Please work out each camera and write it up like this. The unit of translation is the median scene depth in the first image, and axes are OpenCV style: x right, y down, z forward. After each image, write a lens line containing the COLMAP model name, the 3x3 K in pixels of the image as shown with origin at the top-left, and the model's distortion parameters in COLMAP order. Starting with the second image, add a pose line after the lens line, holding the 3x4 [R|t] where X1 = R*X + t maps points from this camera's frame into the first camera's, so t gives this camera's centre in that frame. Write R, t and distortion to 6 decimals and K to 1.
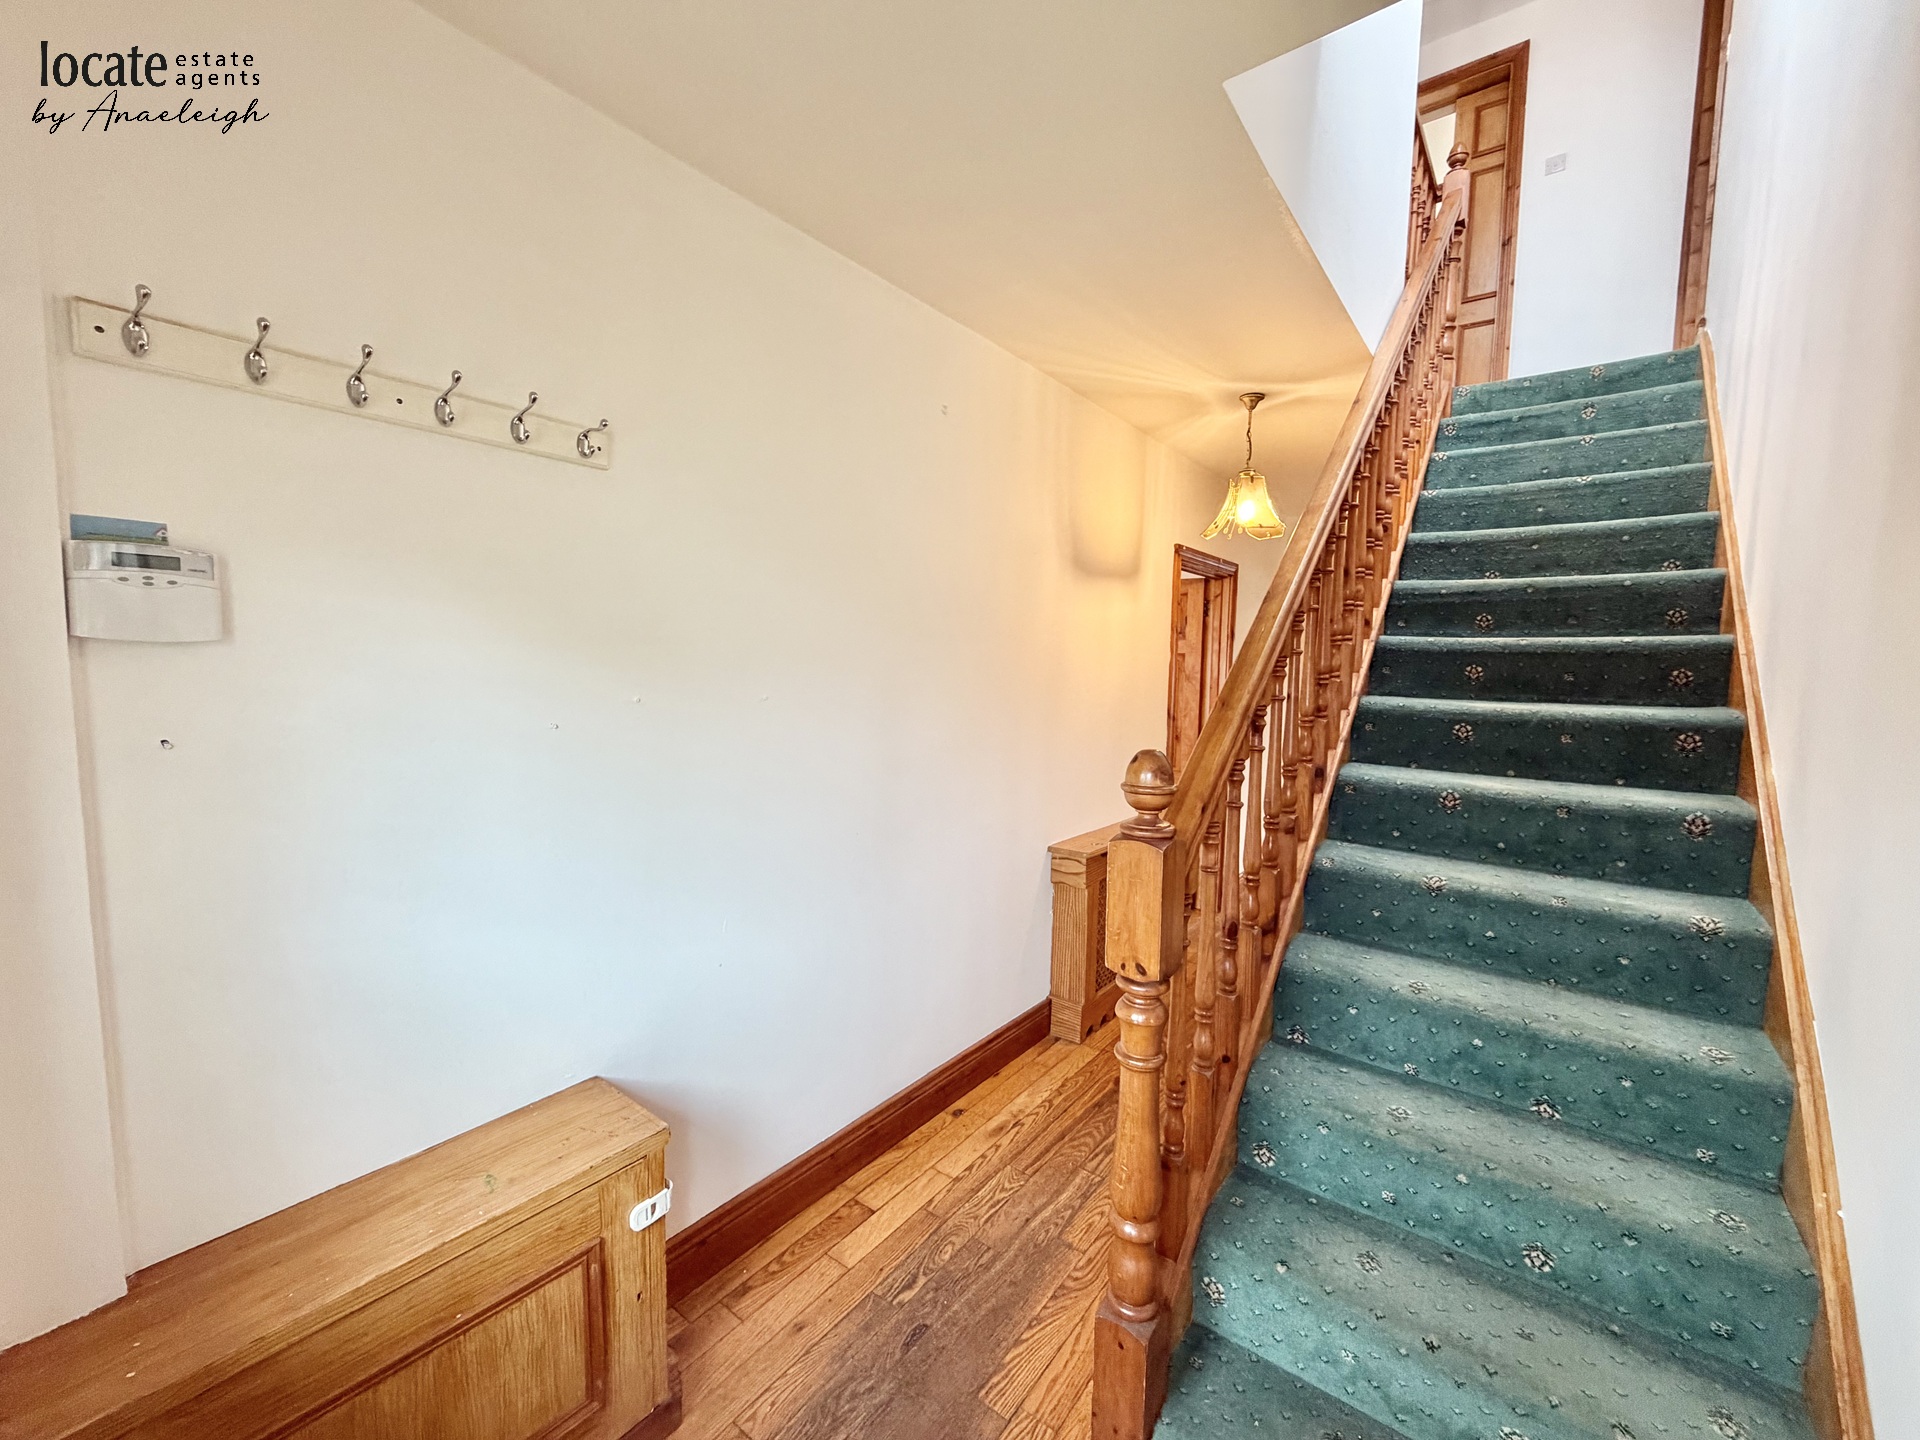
lens RADIAL K [[766.1, 0, 952.0], [0, 766.1, 721.7], [0, 0, 1]] dist [-0.000604, 0.000386]
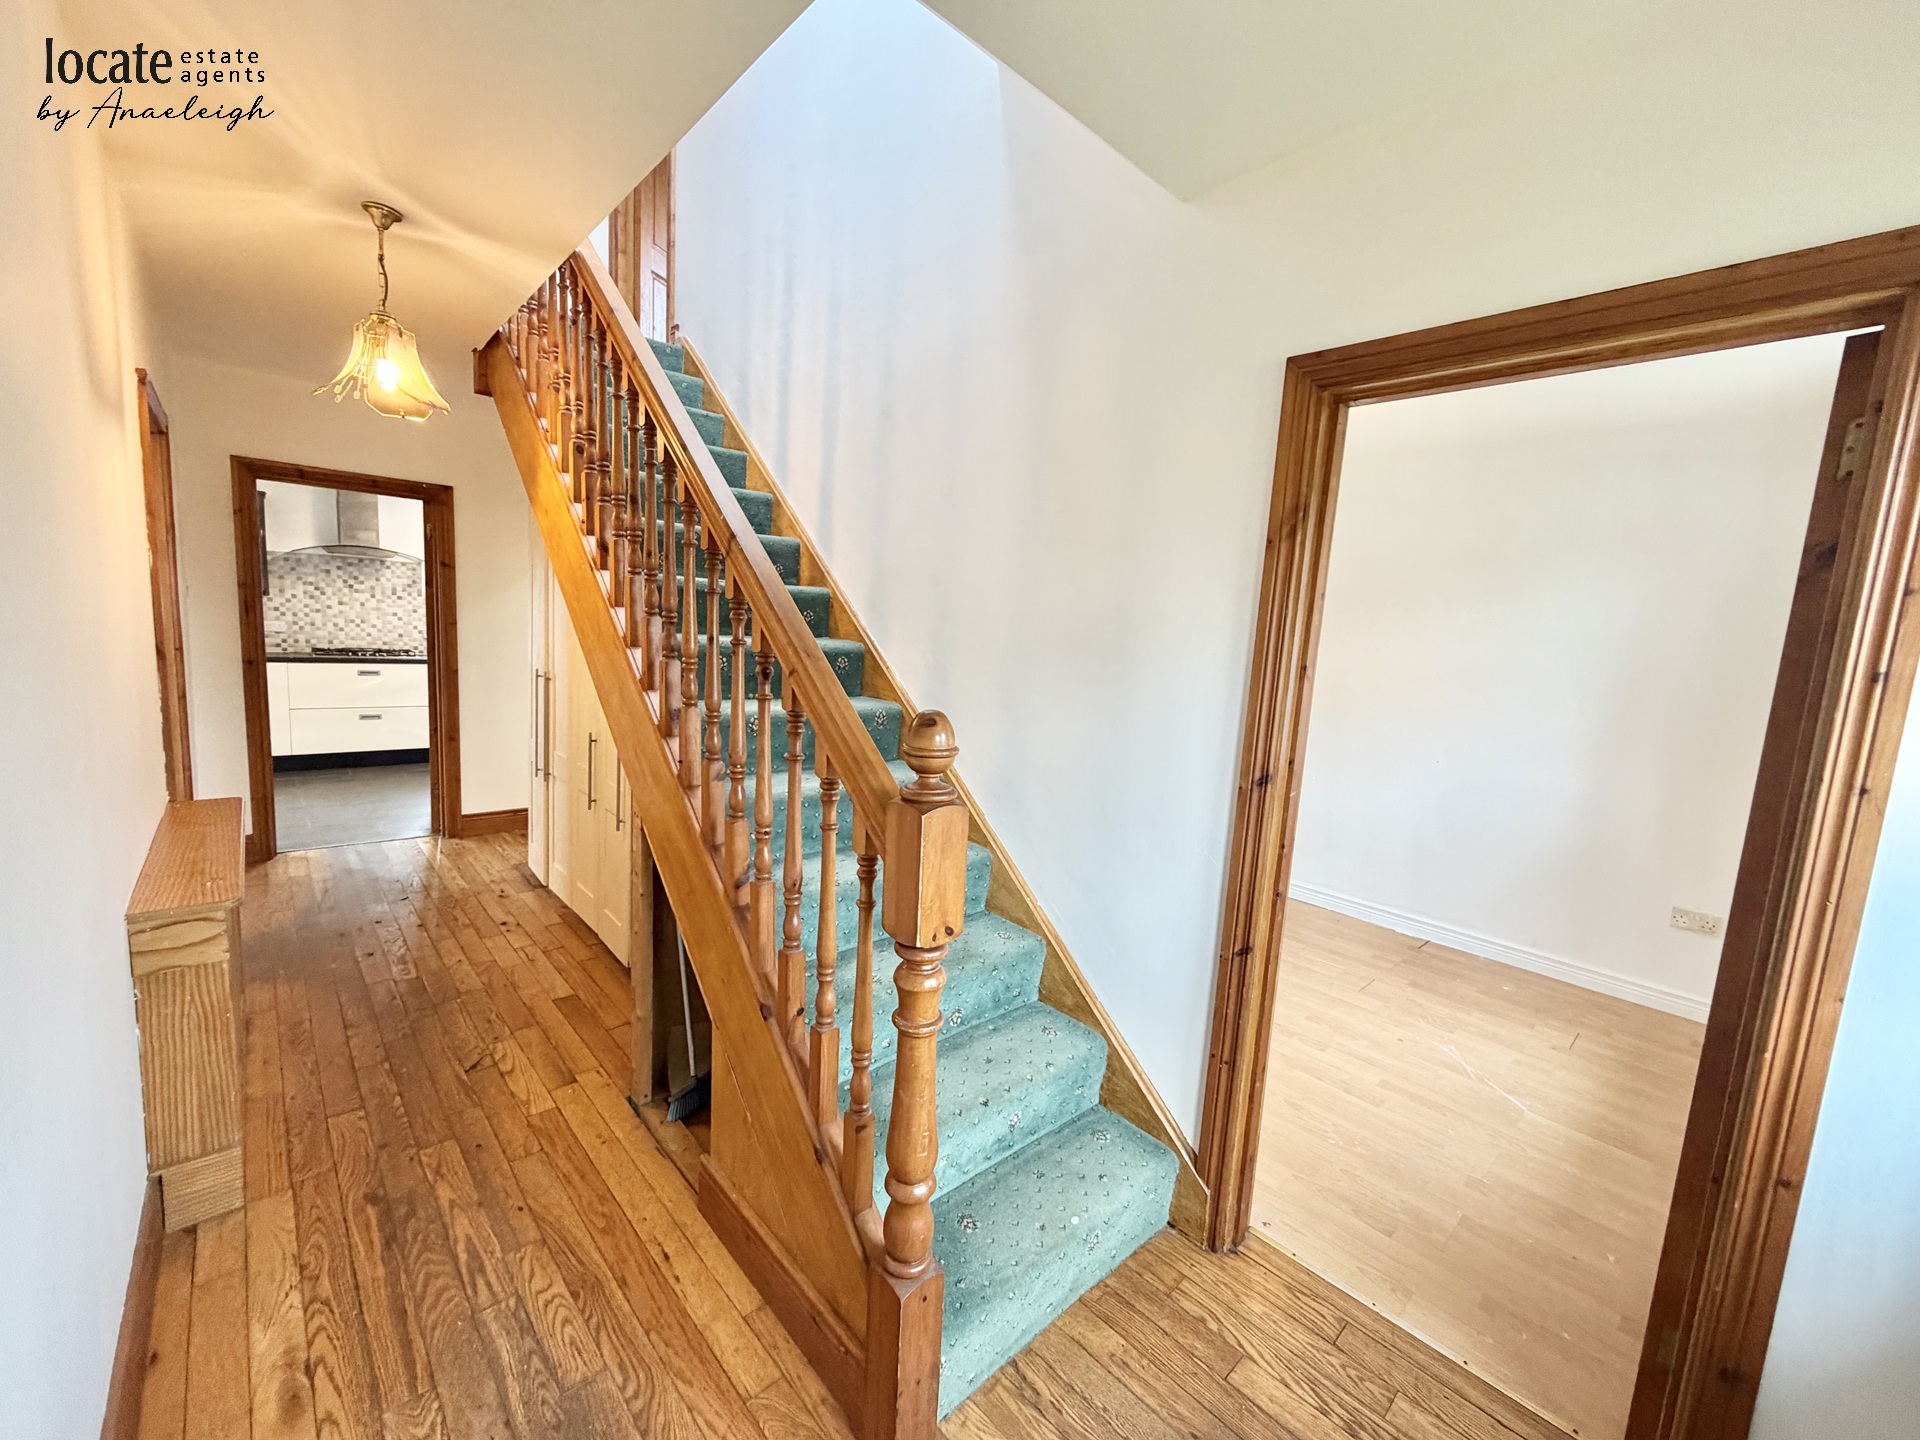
lens RADIAL K [[766.1, 0, 953.7], [0, 766.1, 722.7], [0, 0, 1]] dist [-0.000604, 0.000386]
pose [[0.167142, -0.132699, 0.976962, -0.390892], [0.017799, 0.991146, 0.131581, -0.042352], [-0.985772, -0.004604, 0.168024, 0.472096]]
